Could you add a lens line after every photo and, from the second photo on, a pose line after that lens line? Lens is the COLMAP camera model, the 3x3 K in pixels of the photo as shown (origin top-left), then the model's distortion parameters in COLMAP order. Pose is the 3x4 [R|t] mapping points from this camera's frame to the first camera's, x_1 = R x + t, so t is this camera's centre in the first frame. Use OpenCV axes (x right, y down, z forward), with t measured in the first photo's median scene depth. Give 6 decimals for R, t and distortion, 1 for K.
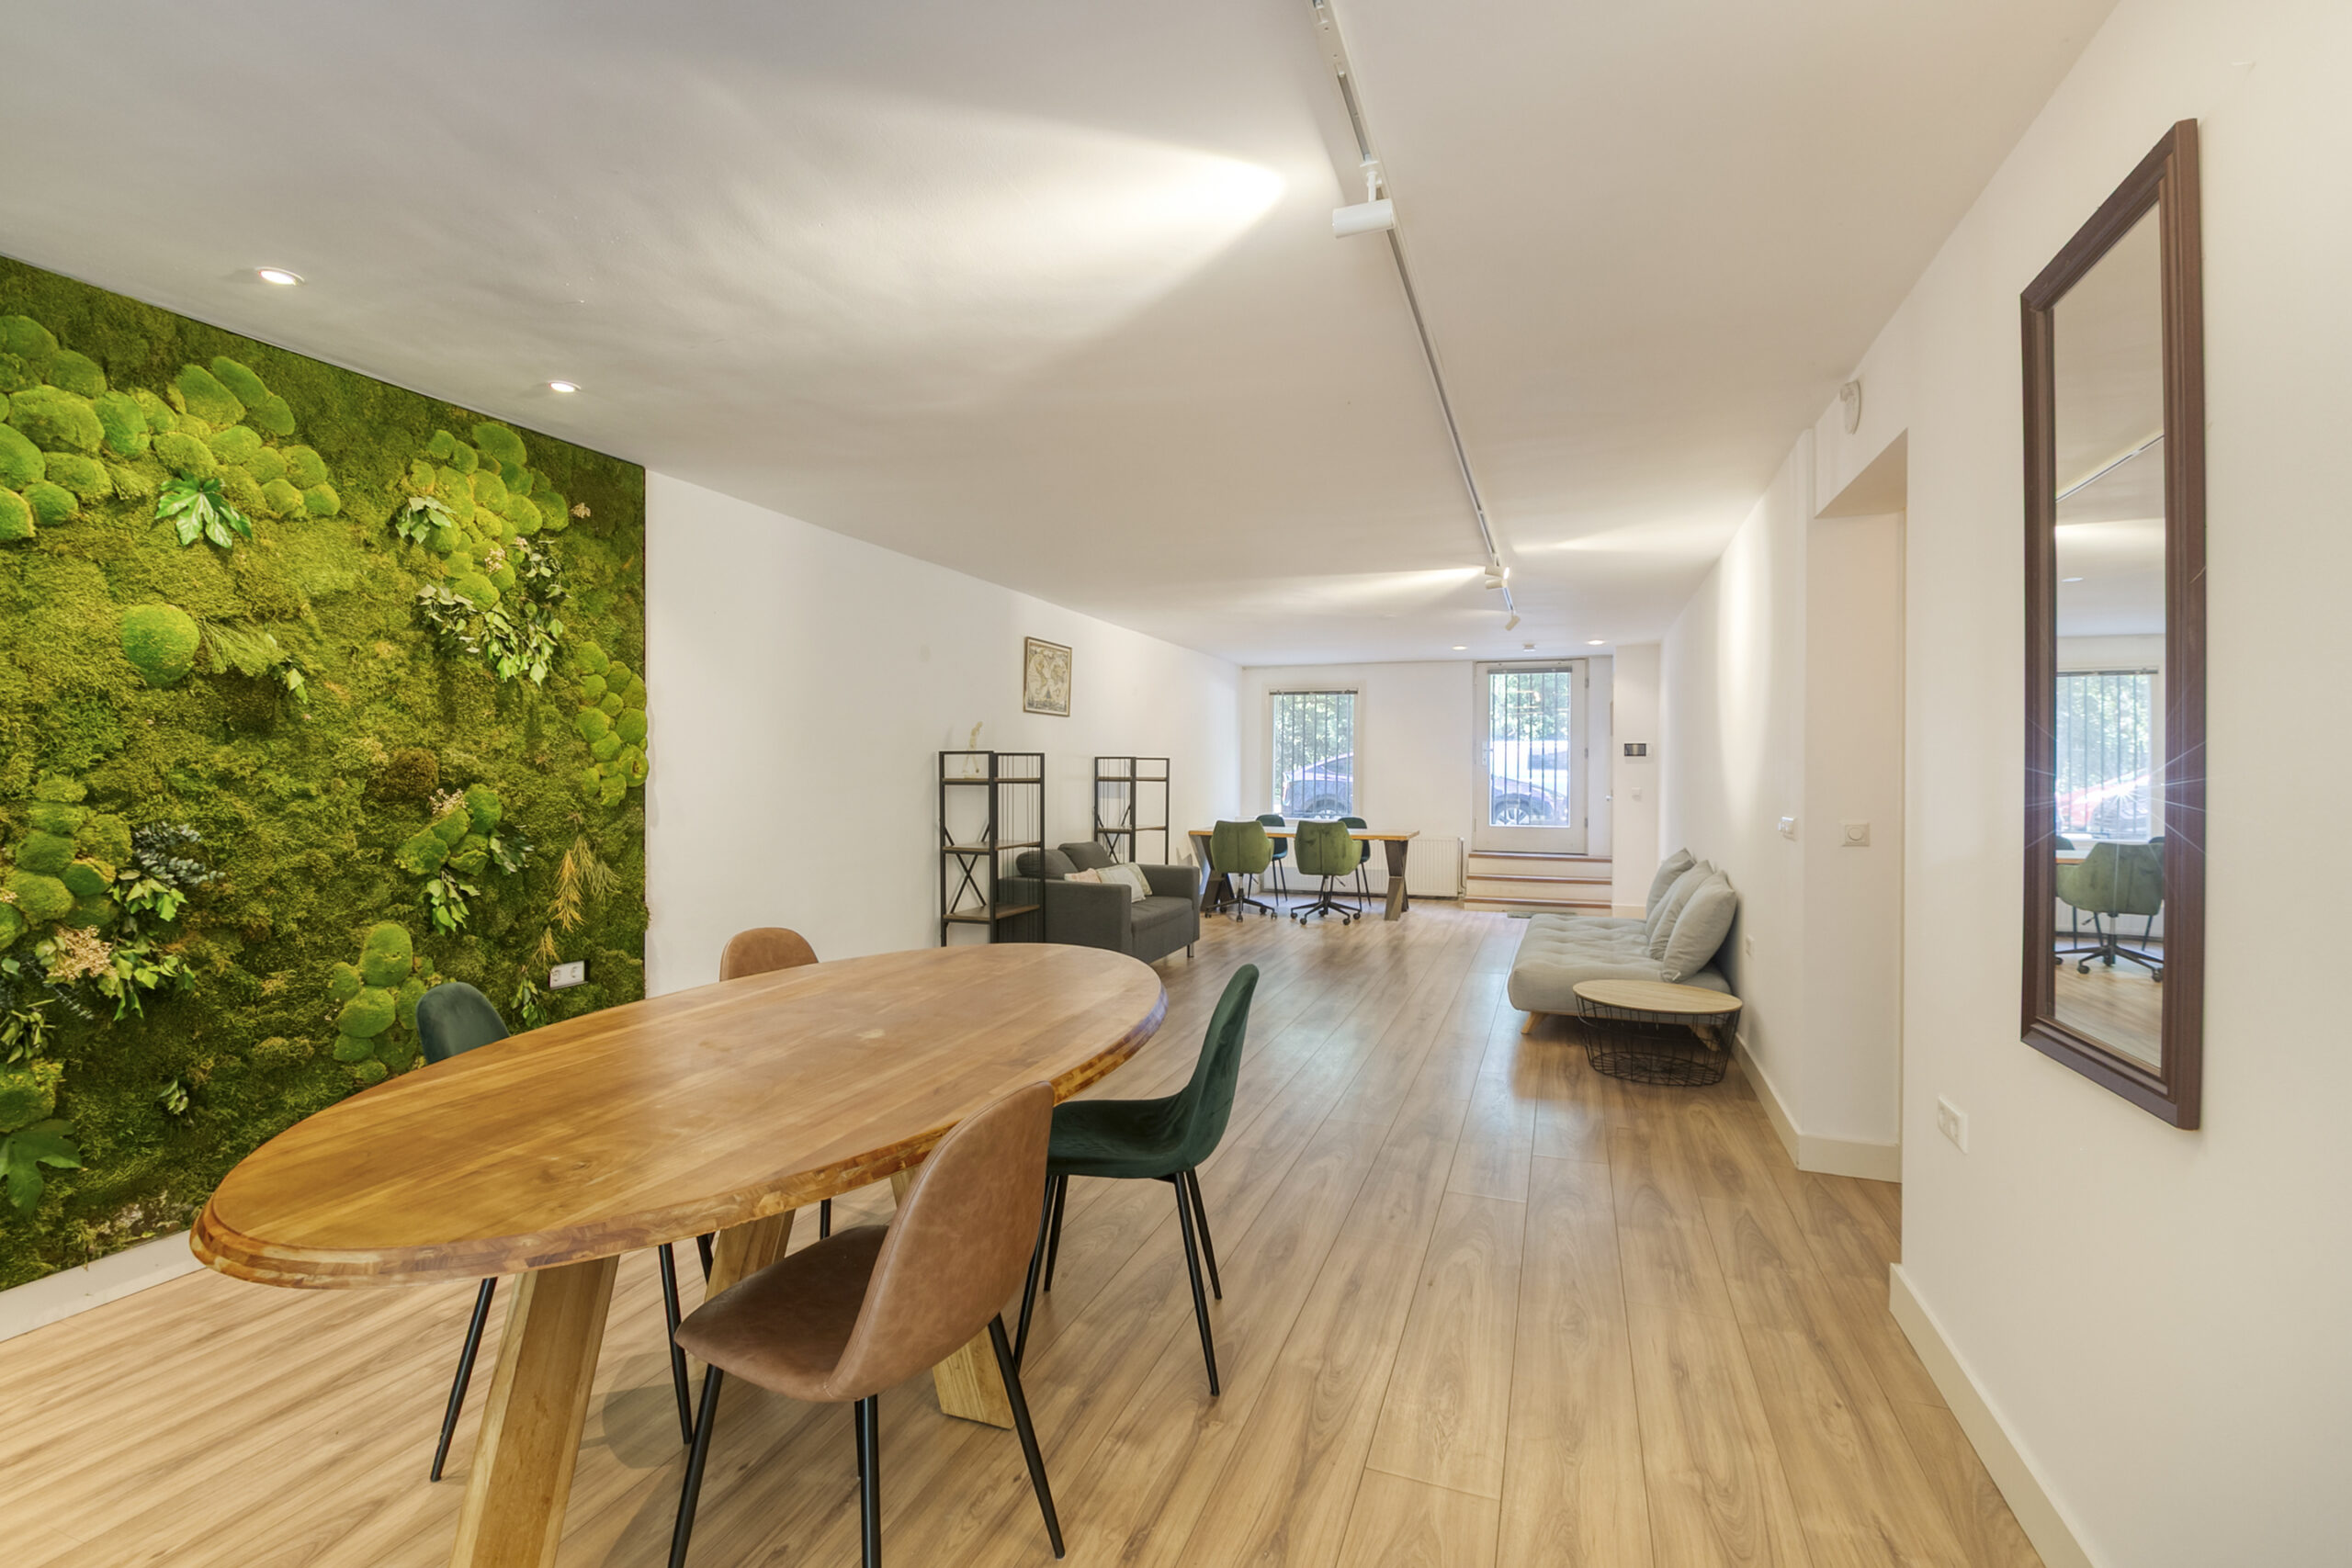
lens RADIAL K [[1076.3, 0, 1168.4], [0, 1076.3, 771.6], [0, 0, 1]] dist [-0.002829, 0.000233]
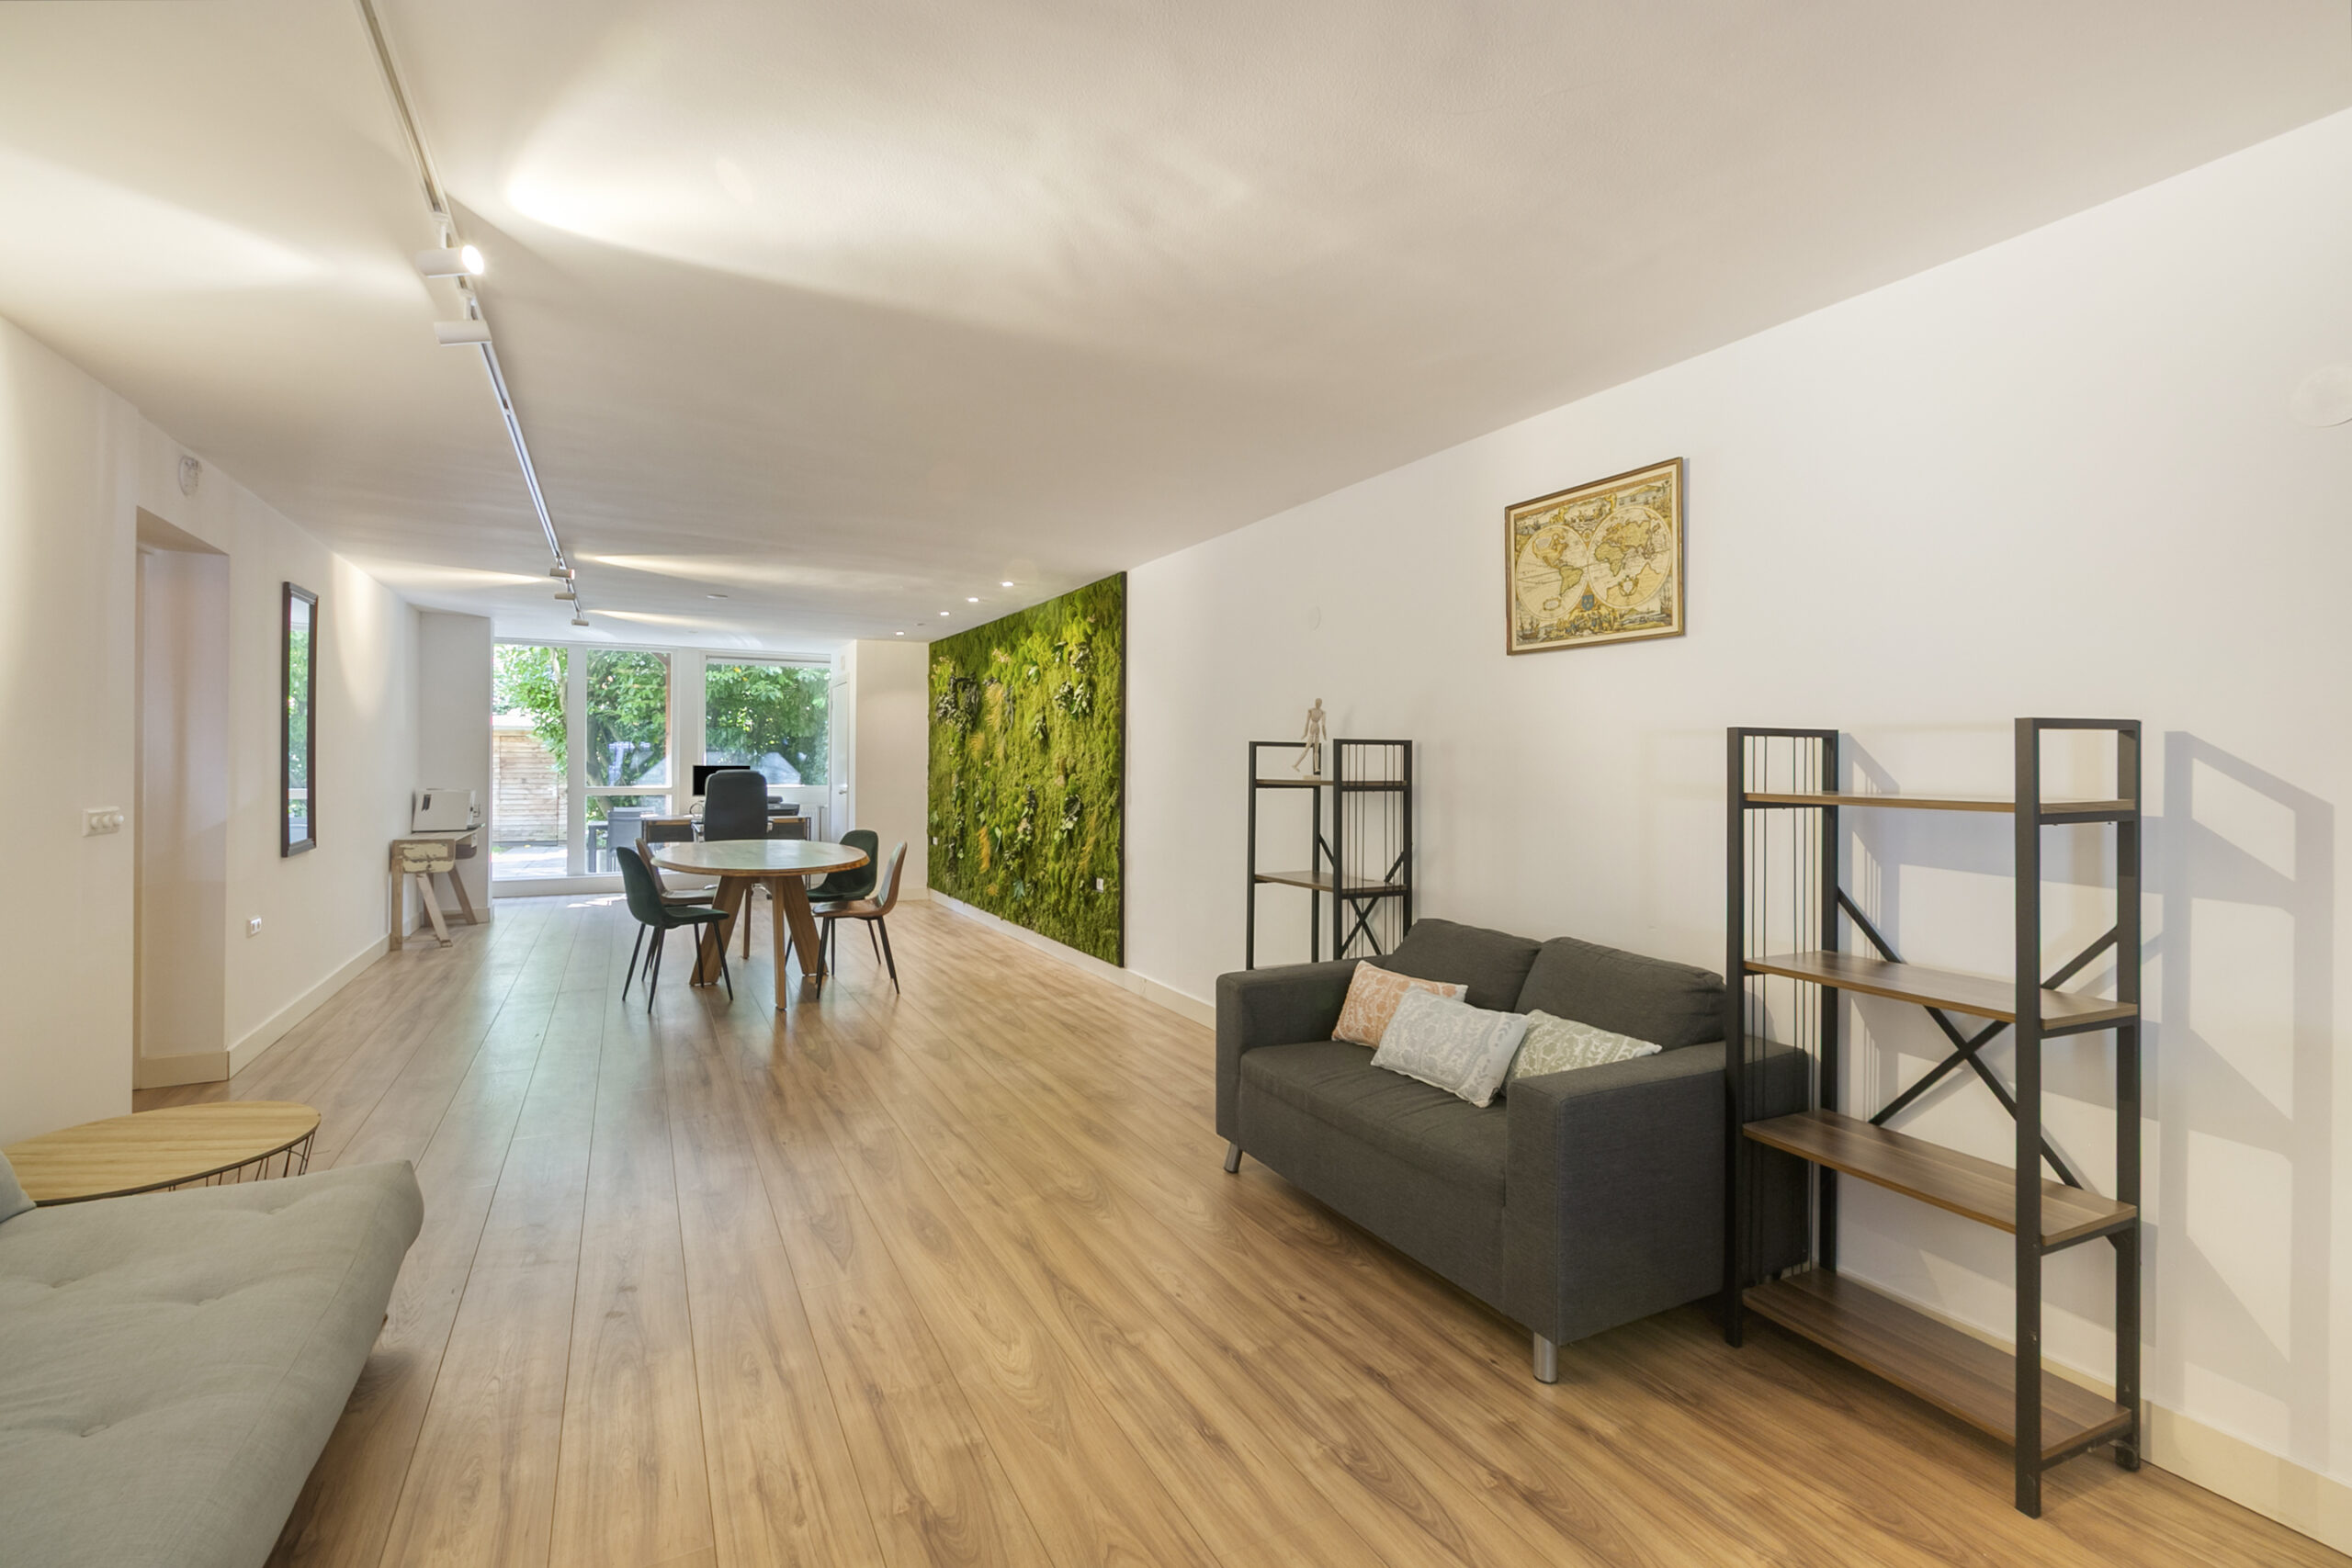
lens RADIAL K [[1076.3, 0, 1168.4], [0, 1076.3, 771.6], [0, 0, 1]] dist [-0.002829, 0.000233]
pose [[-0.683922, -0.007940, -0.729512, 0.306903], [-0.013760, 0.999903, 0.002017, 0.000559], [0.729425, 0.011418, -0.683965, 1.086398]]
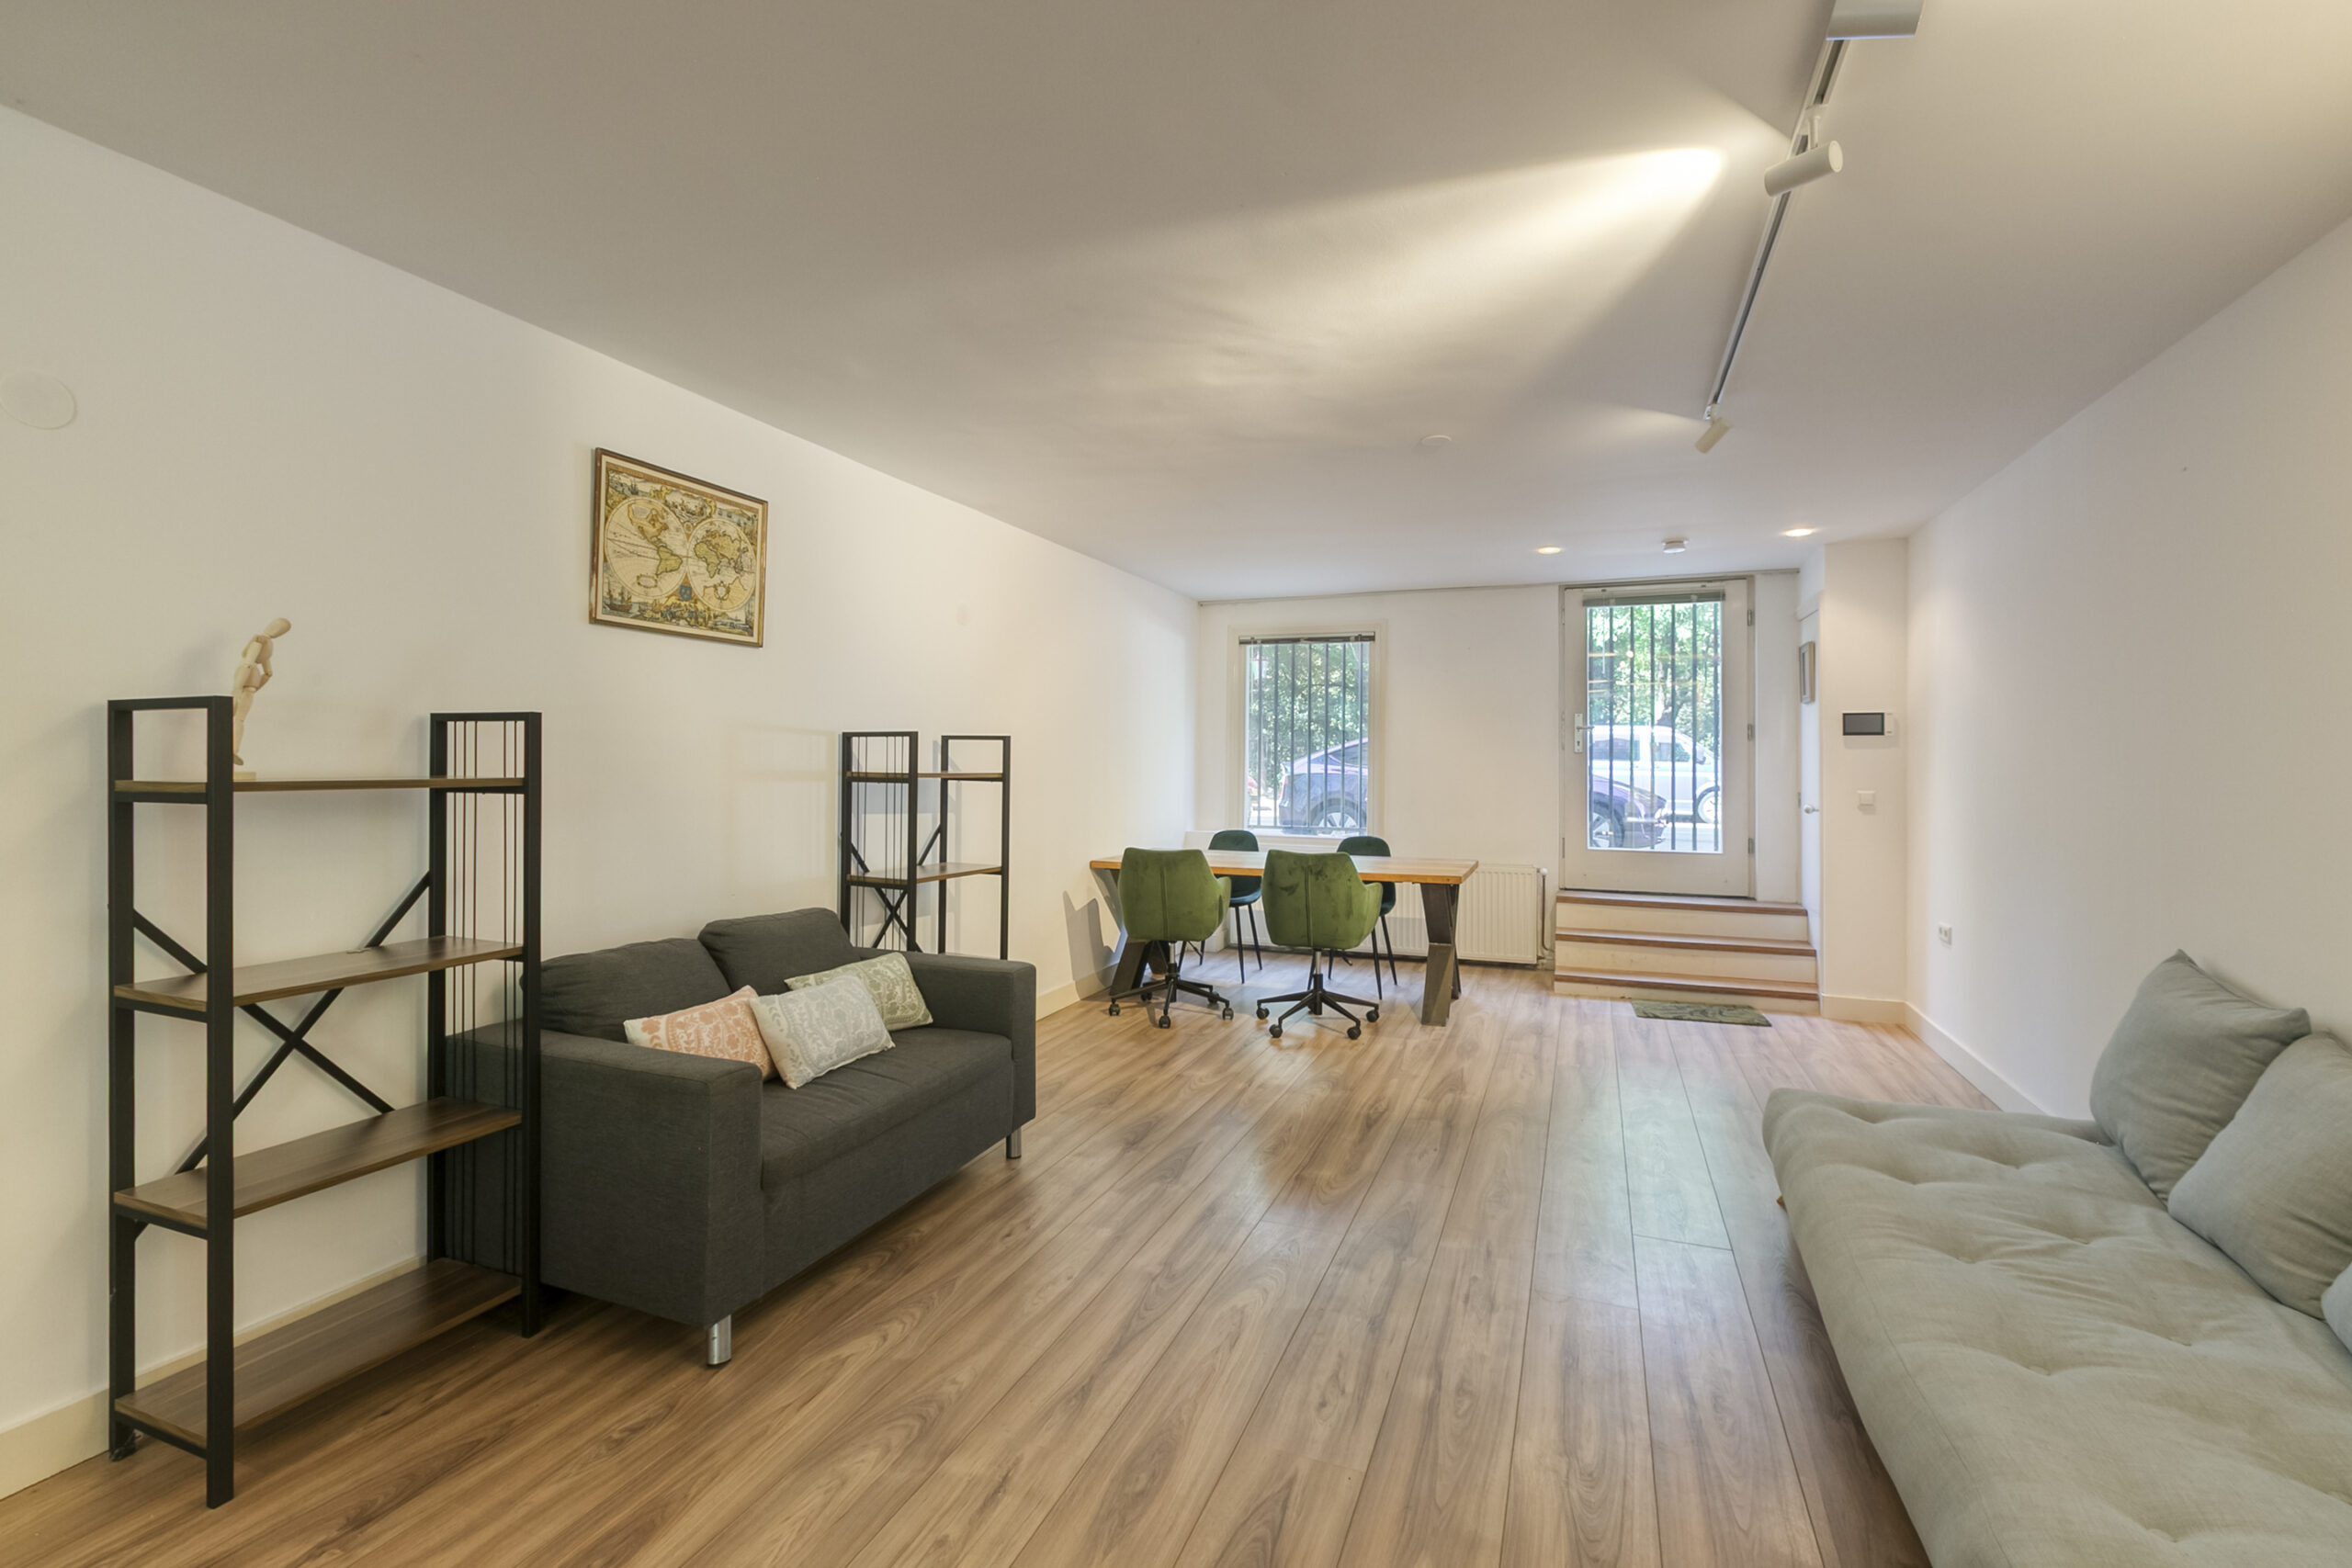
lens RADIAL K [[1076.3, 0, 1168.4], [0, 1076.3, 771.6], [0, 0, 1]] dist [-0.002829, 0.000233]
pose [[0.999824, -0.001508, -0.018709, 0.091891], [0.001649, 0.999970, 0.007519, 0.000723], [0.018697, -0.007549, 0.999797, 0.507305]]
